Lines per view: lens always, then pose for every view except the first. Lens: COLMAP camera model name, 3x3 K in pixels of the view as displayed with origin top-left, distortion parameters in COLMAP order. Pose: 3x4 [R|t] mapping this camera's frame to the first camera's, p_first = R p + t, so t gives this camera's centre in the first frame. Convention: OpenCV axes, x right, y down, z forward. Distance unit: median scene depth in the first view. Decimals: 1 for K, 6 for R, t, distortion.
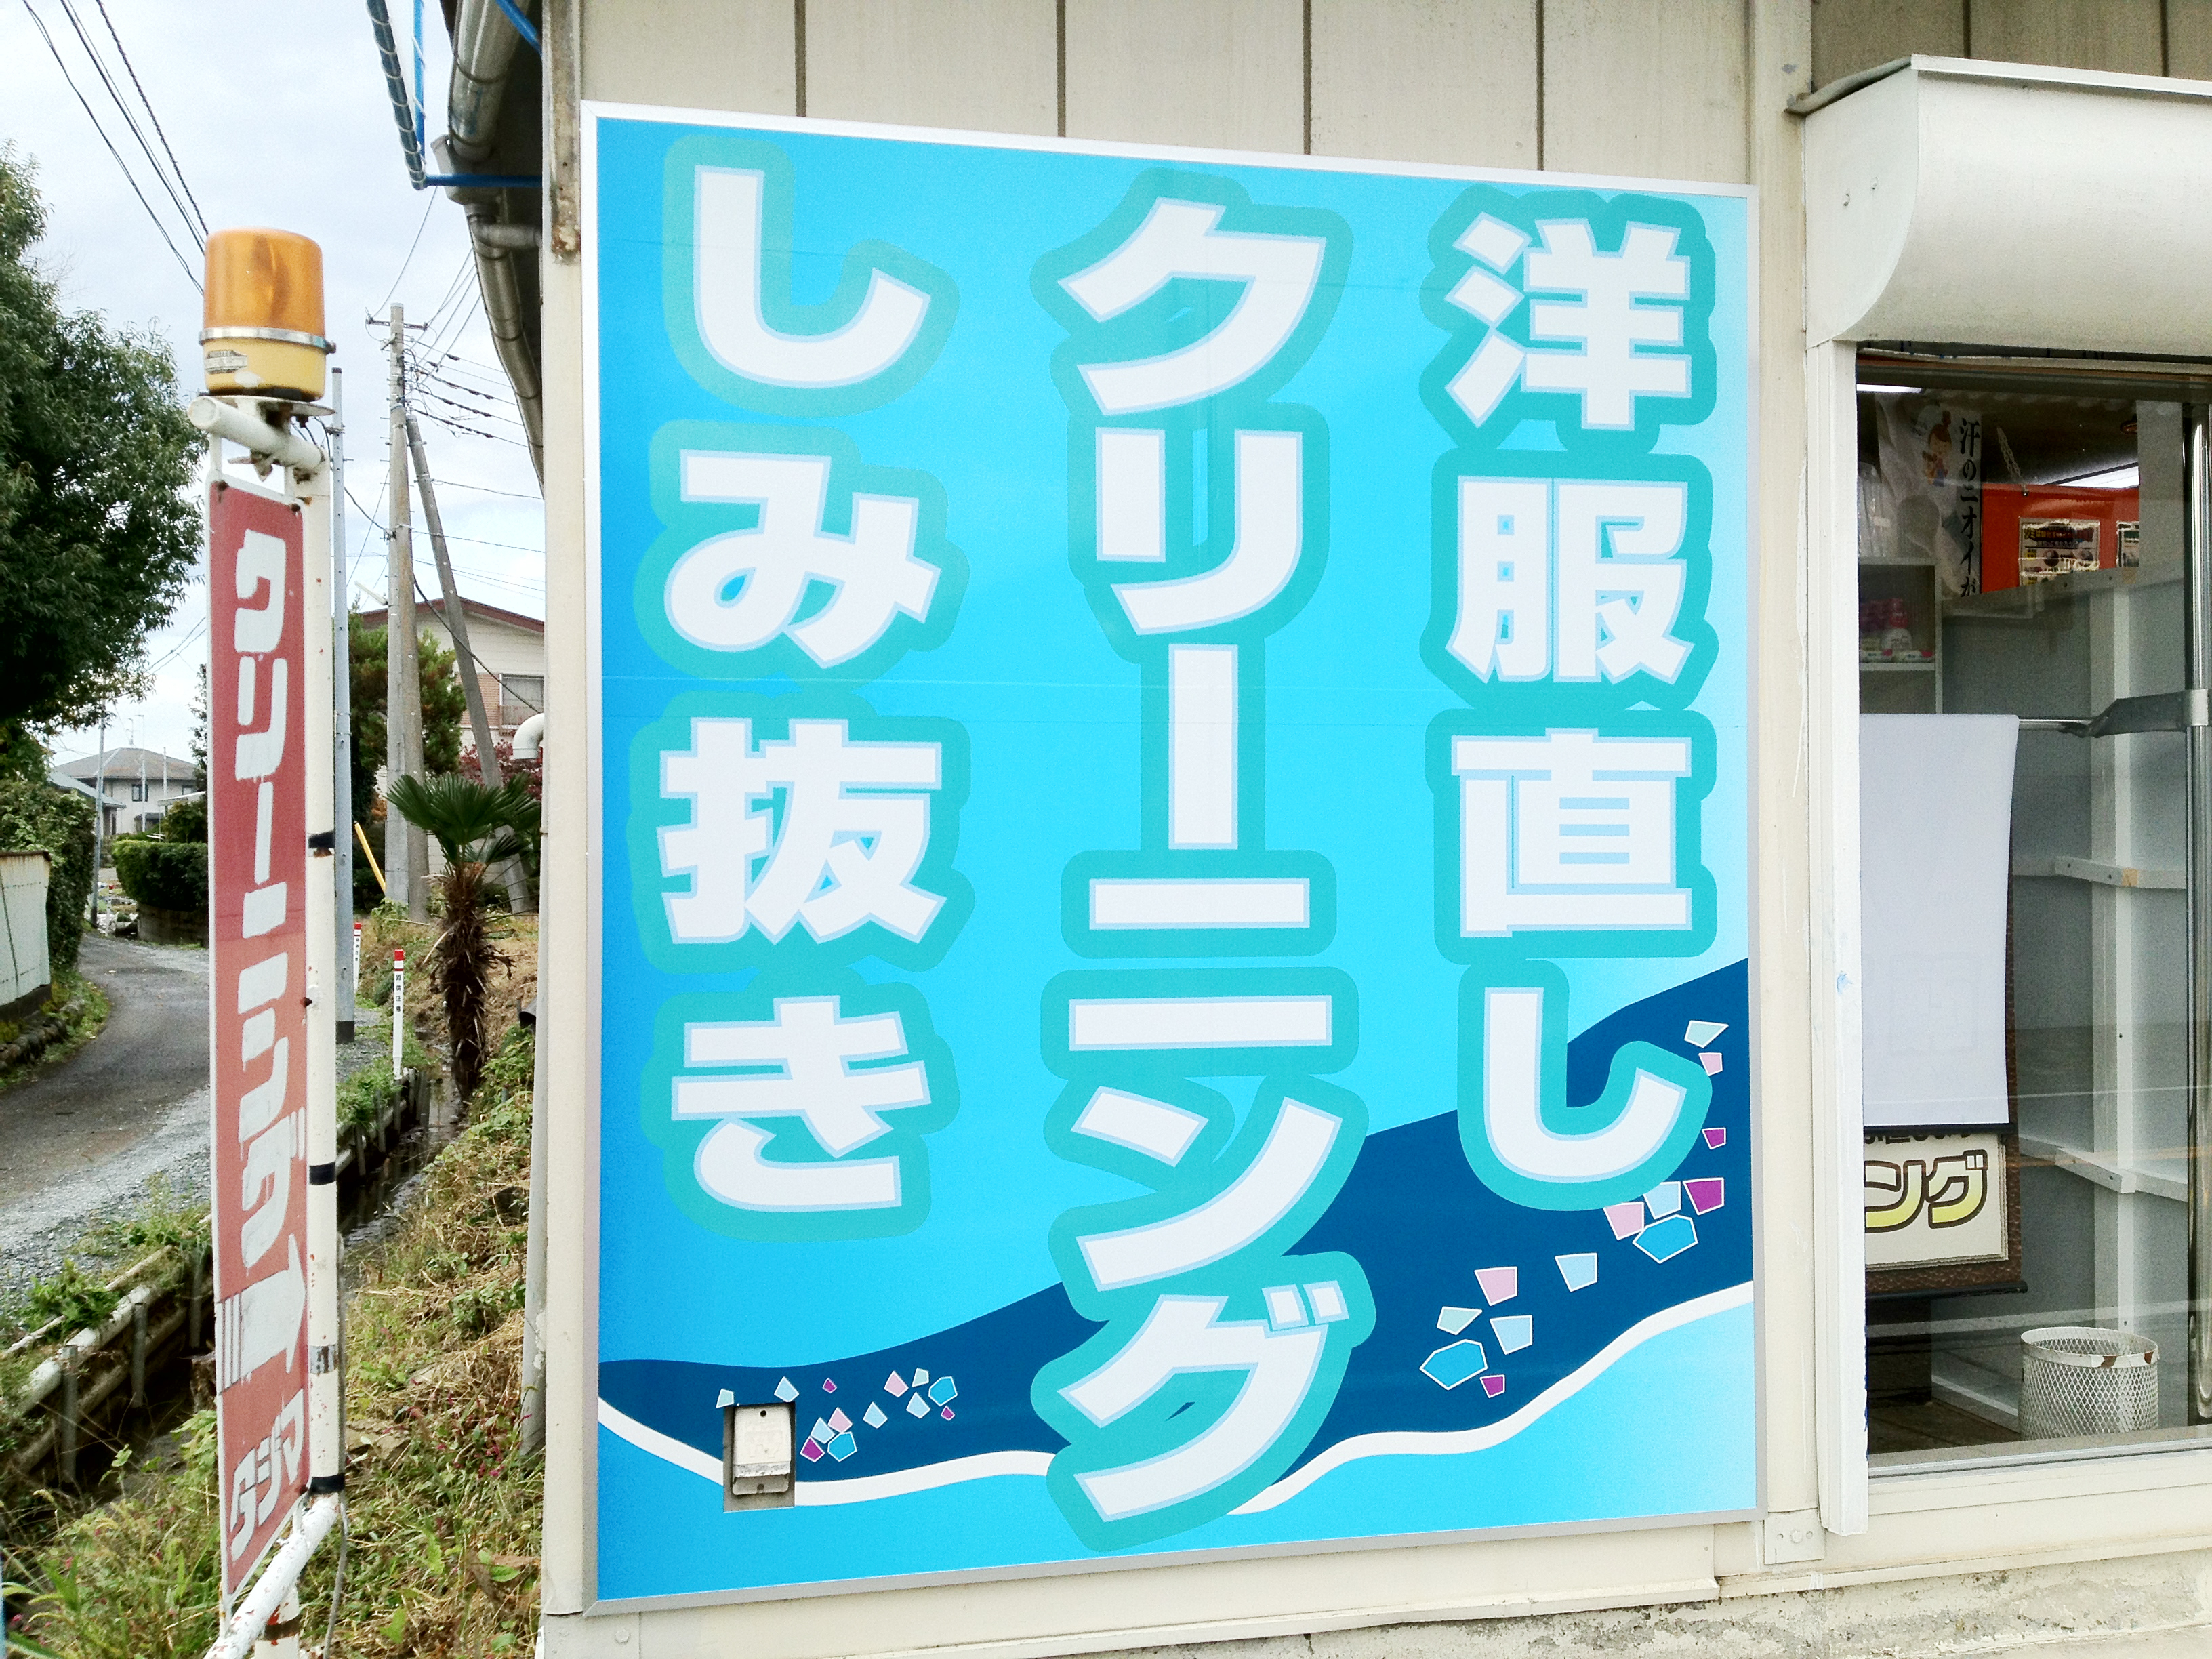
lens RADIAL K [[2071.3, 0, 1122.8], [0, 2071.3, 829.5], [0, 0, 1]] dist [0.225161, -0.571686]
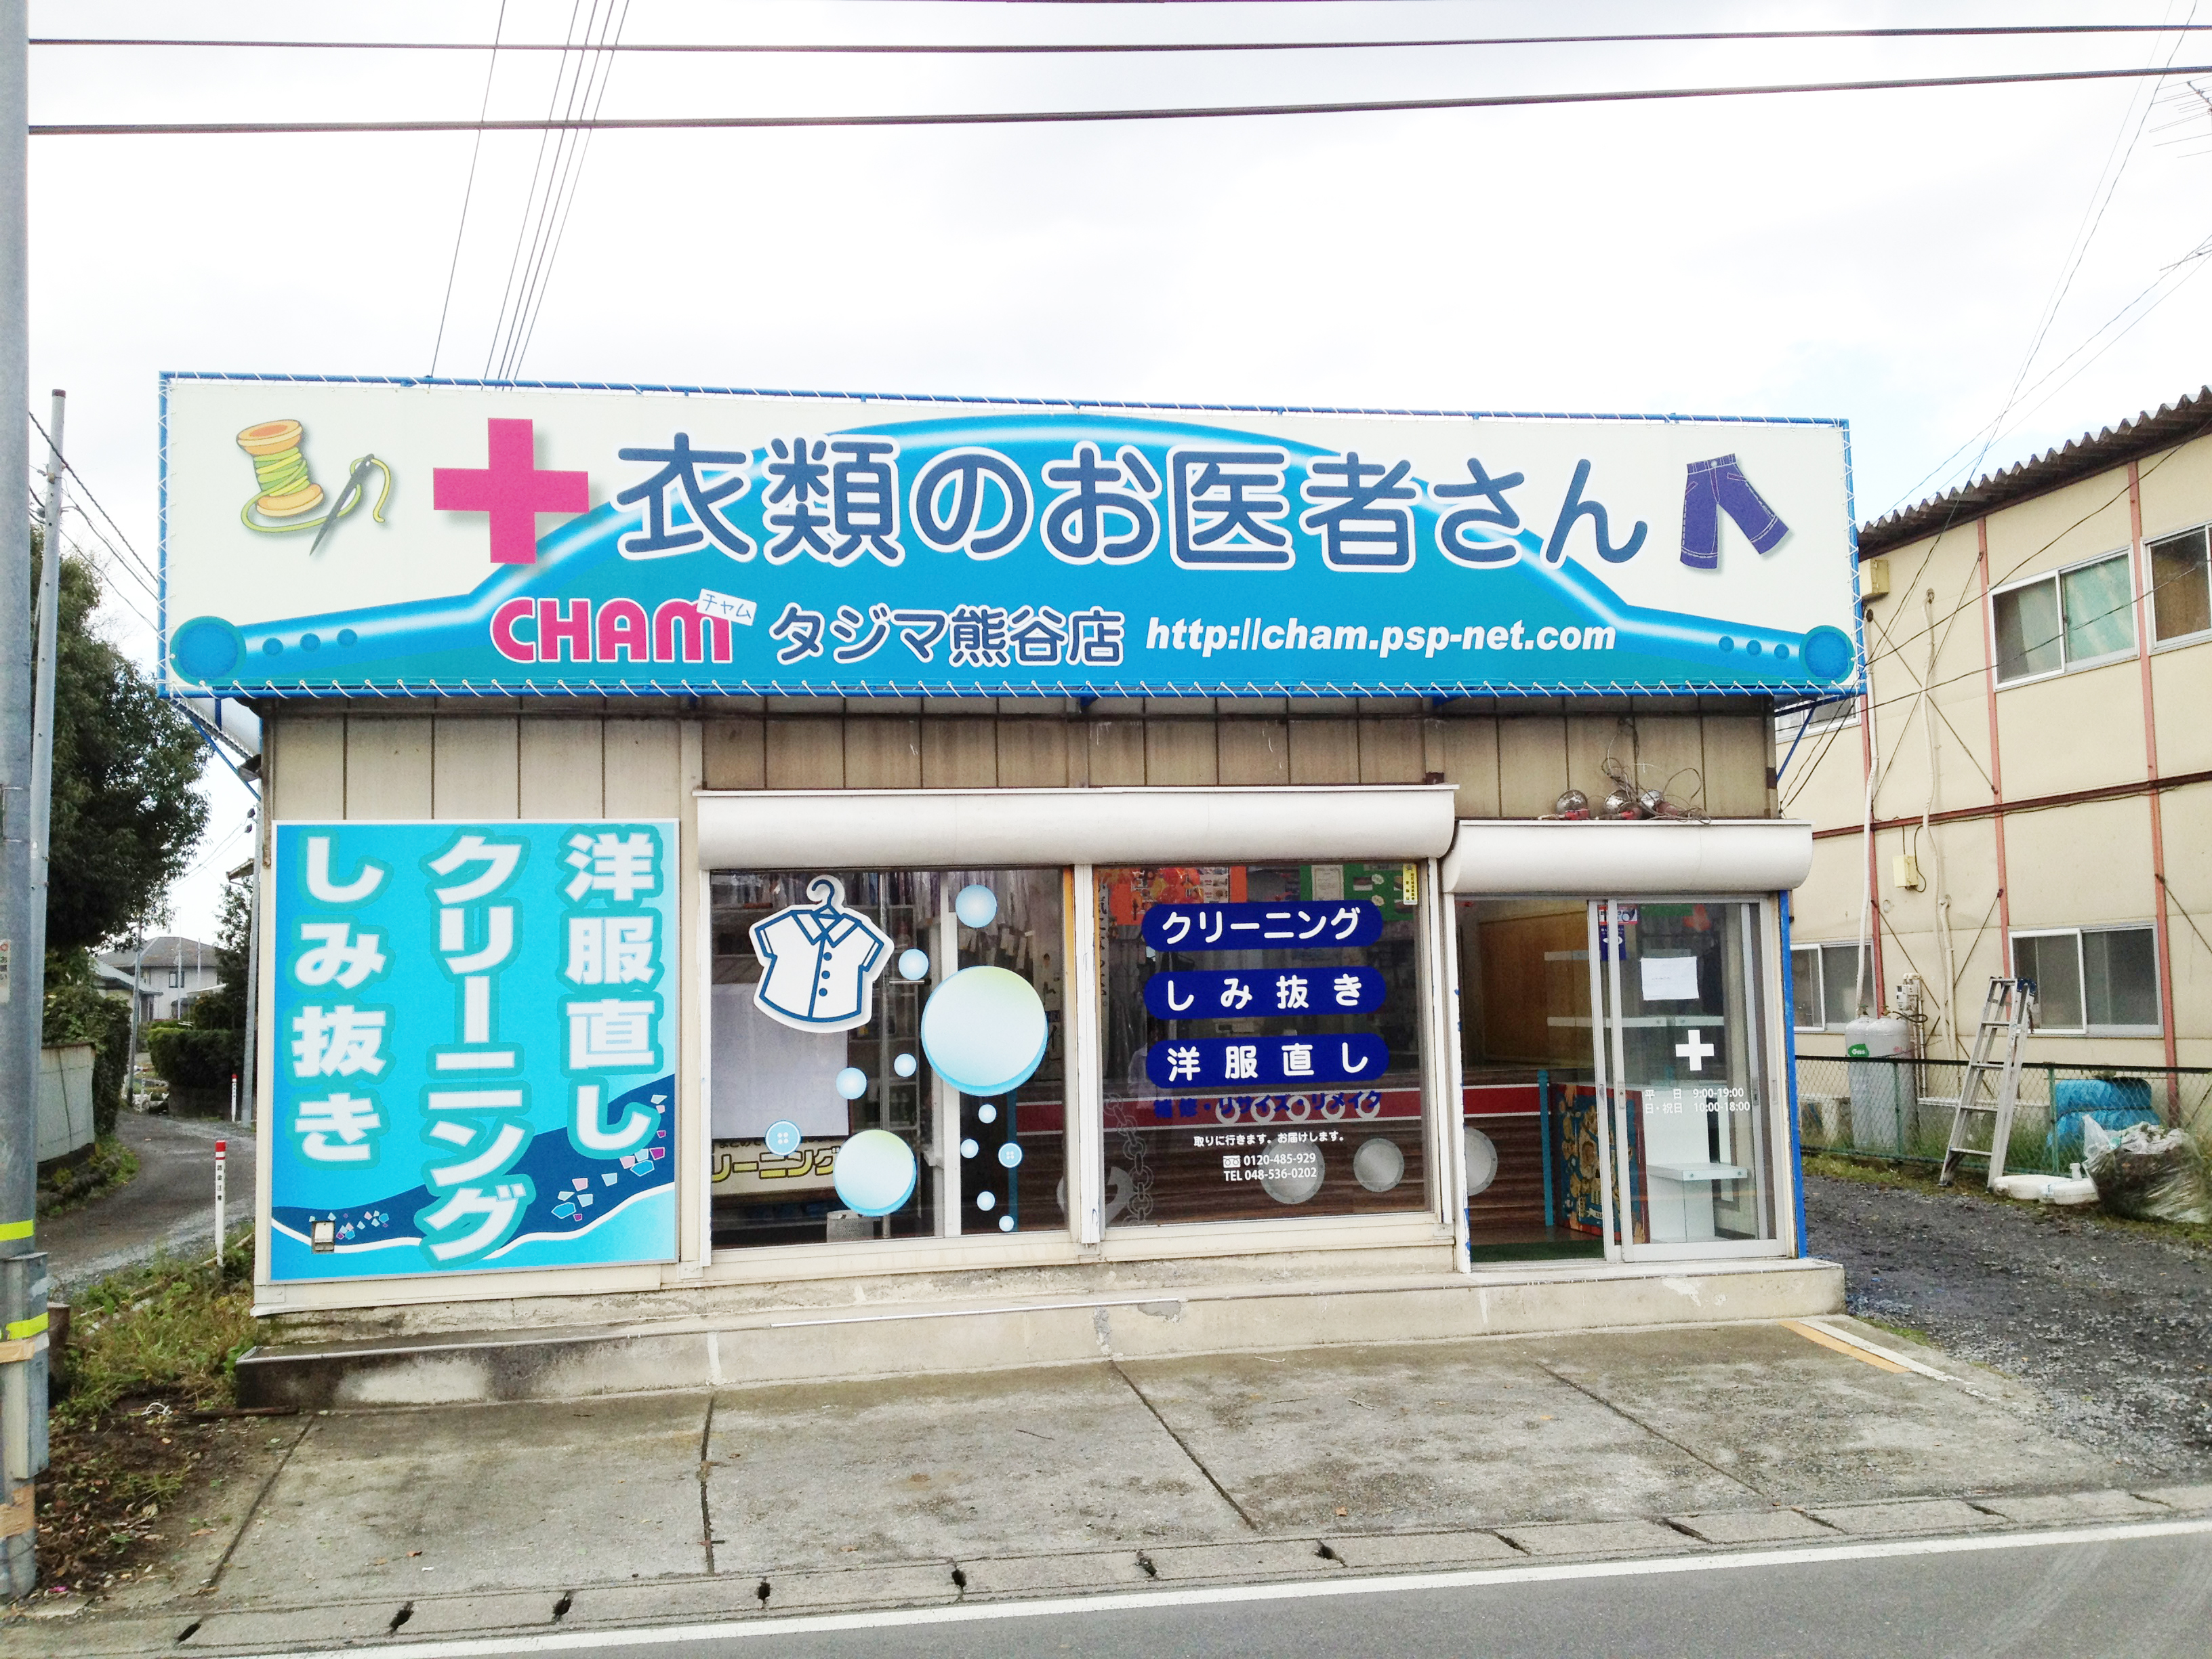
lens RADIAL K [[2071.3, 0, 1122.8], [0, 2071.3, 829.5], [0, 0, 1]] dist [0.225161, -0.571686]
pose [[0.999651, -0.022001, -0.014652, 1.036942], [0.020811, 0.996817, -0.076965, -0.044934], [0.016299, 0.076633, 0.996926, -2.100938]]
